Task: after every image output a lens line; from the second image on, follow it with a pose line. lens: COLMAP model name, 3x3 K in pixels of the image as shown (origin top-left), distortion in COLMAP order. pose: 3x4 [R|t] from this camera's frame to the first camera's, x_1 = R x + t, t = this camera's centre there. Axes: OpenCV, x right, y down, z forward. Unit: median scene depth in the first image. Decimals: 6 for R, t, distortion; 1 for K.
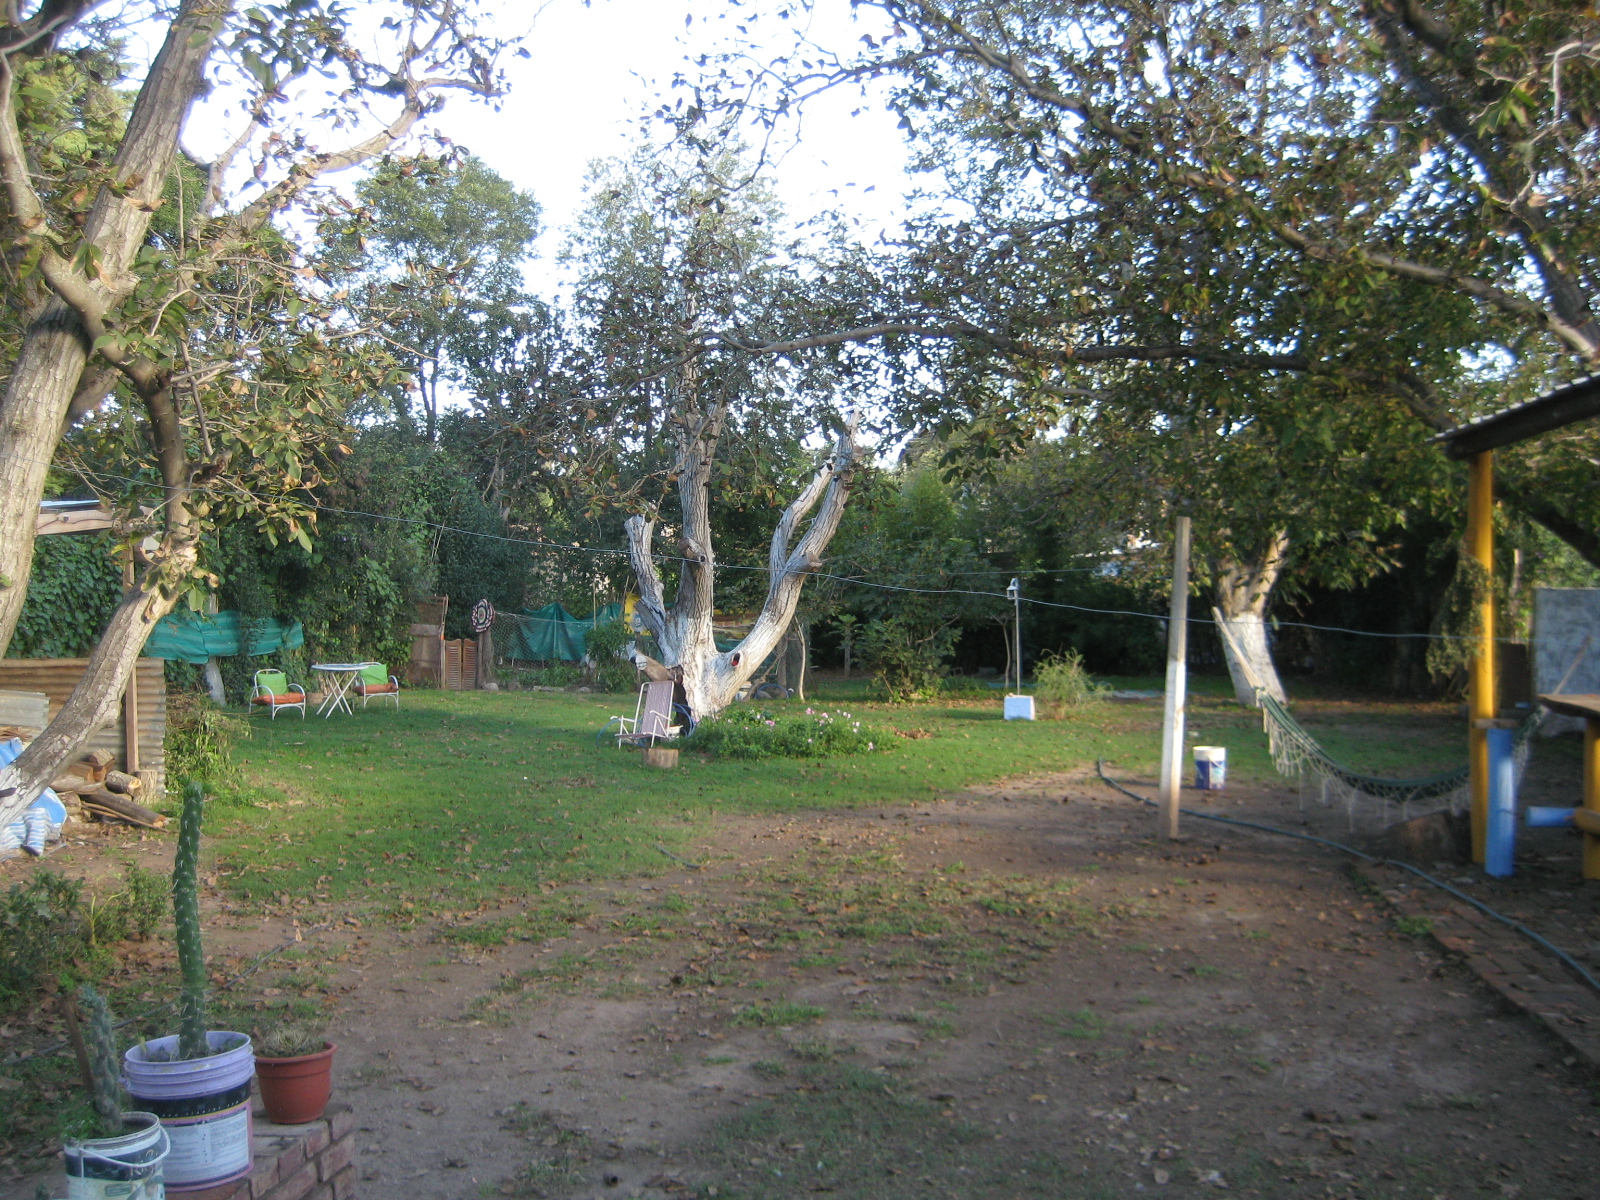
lens RADIAL K [[1718.6, 0, 800.0], [0, 1718.6, 600.0], [0, 0, 1]] dist [-0.132117, 0.221972]
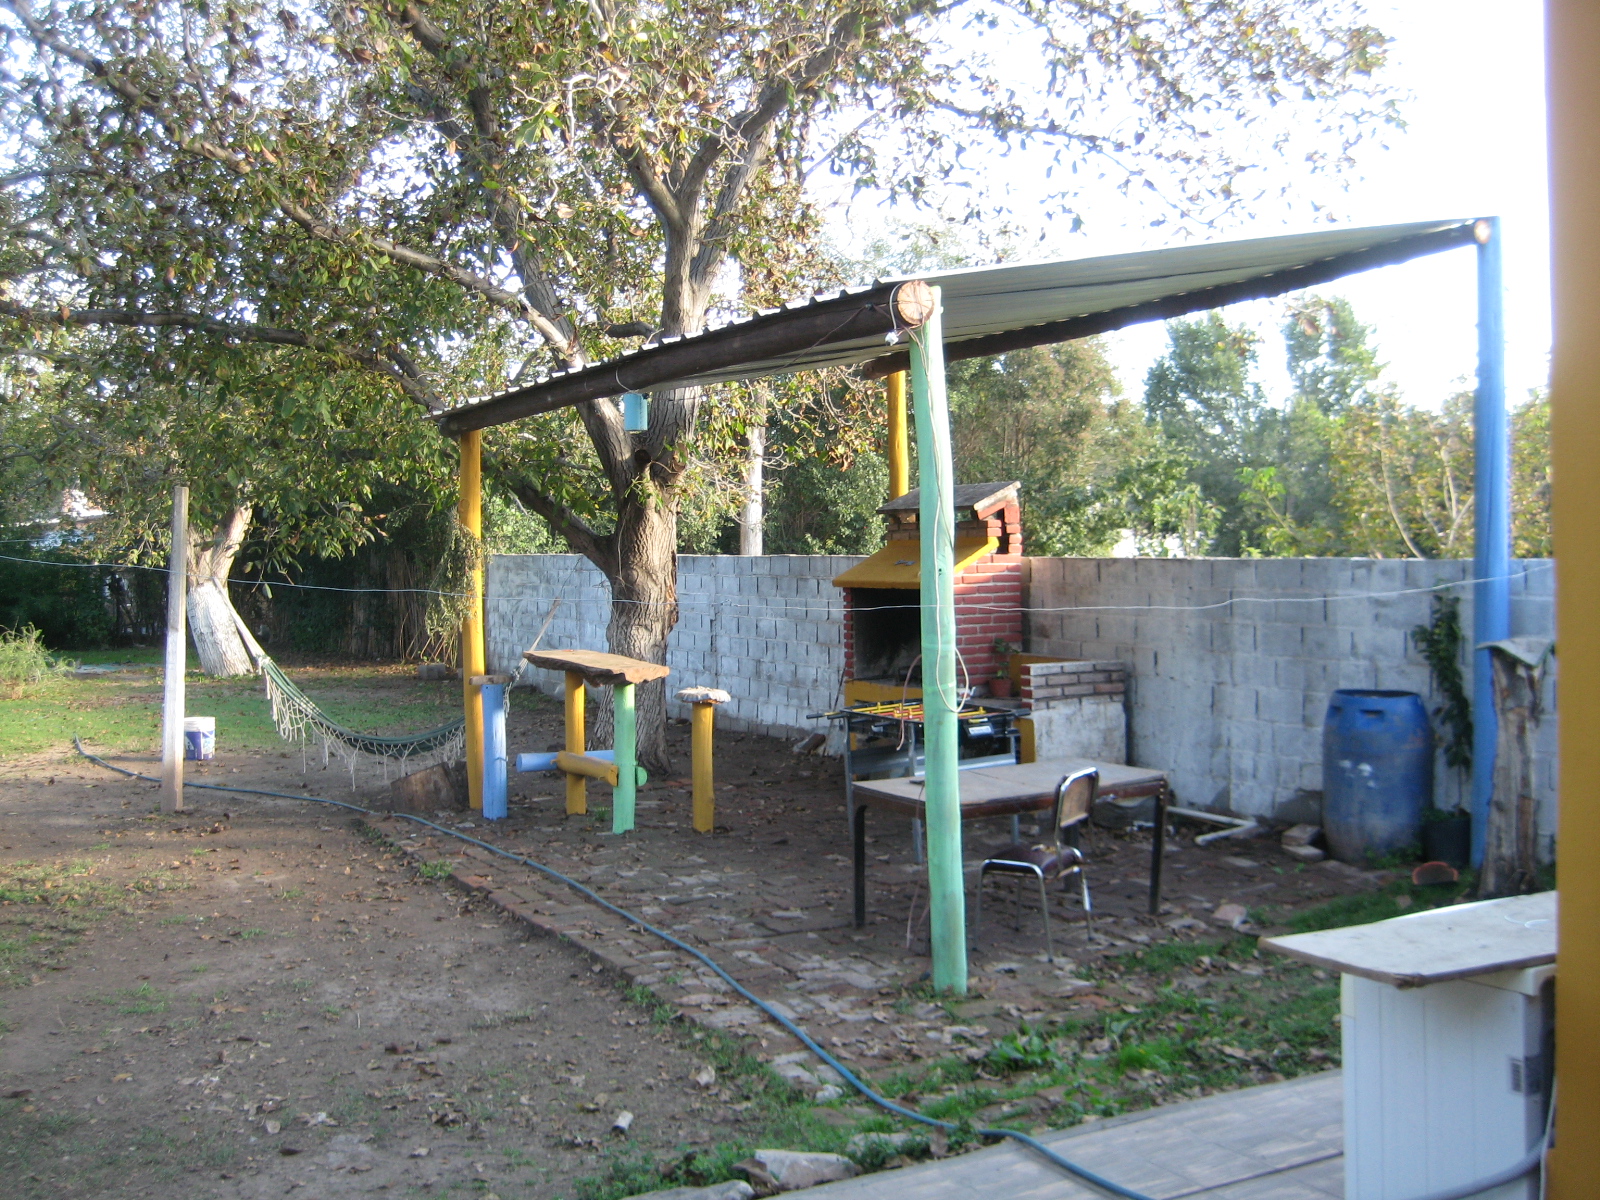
lens RADIAL K [[1718.6, 0, 800.0], [0, 1718.6, 600.0], [0, 0, 1]] dist [-0.132117, 0.221972]
pose [[0.815762, -0.023383, 0.577915, -0.069026], [0.012551, 0.999663, 0.022732, -0.000844], [-0.578252, -0.011290, 0.815780, -0.016726]]
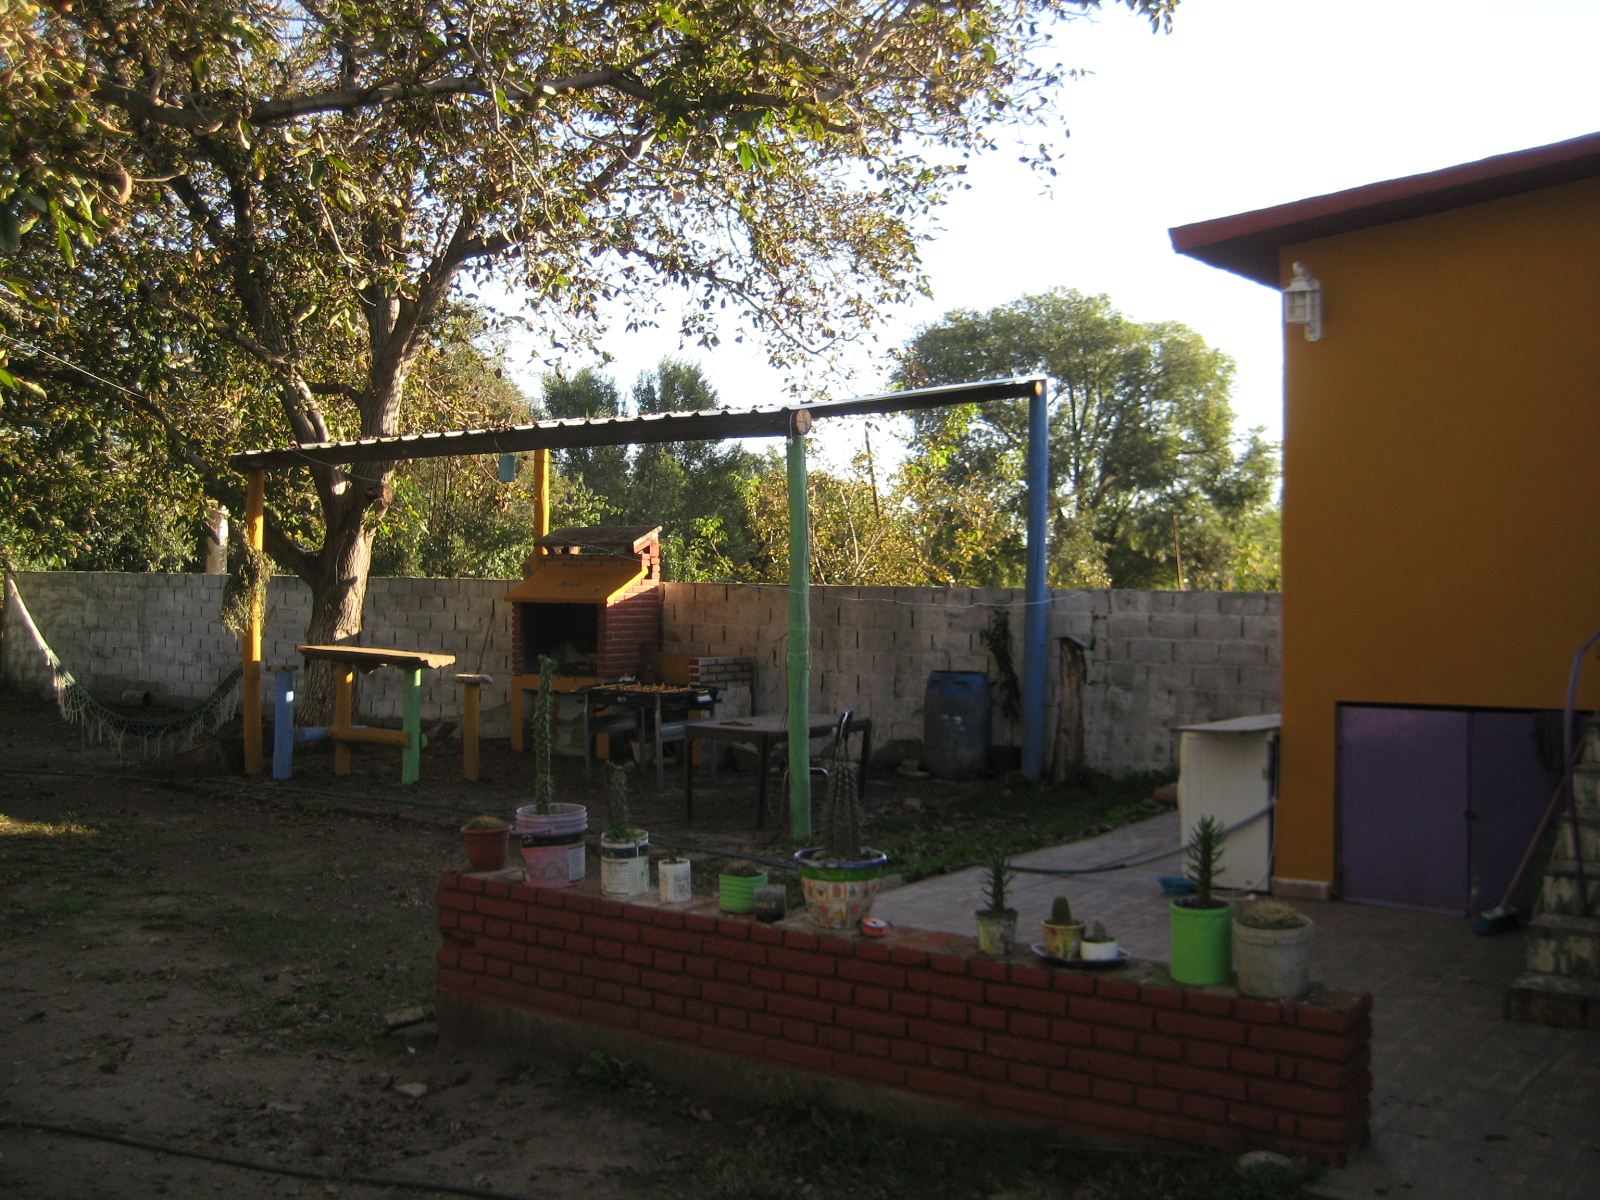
lens RADIAL K [[1718.6, 0, 800.0], [0, 1718.6, 600.0], [0, 0, 1]] dist [-0.132117, 0.221972]
pose [[0.492392, 0.006853, 0.870346, -0.656191], [-0.009611, 0.999951, -0.002436, 0.019812], [-0.870320, -0.007166, 0.492434, -0.047788]]
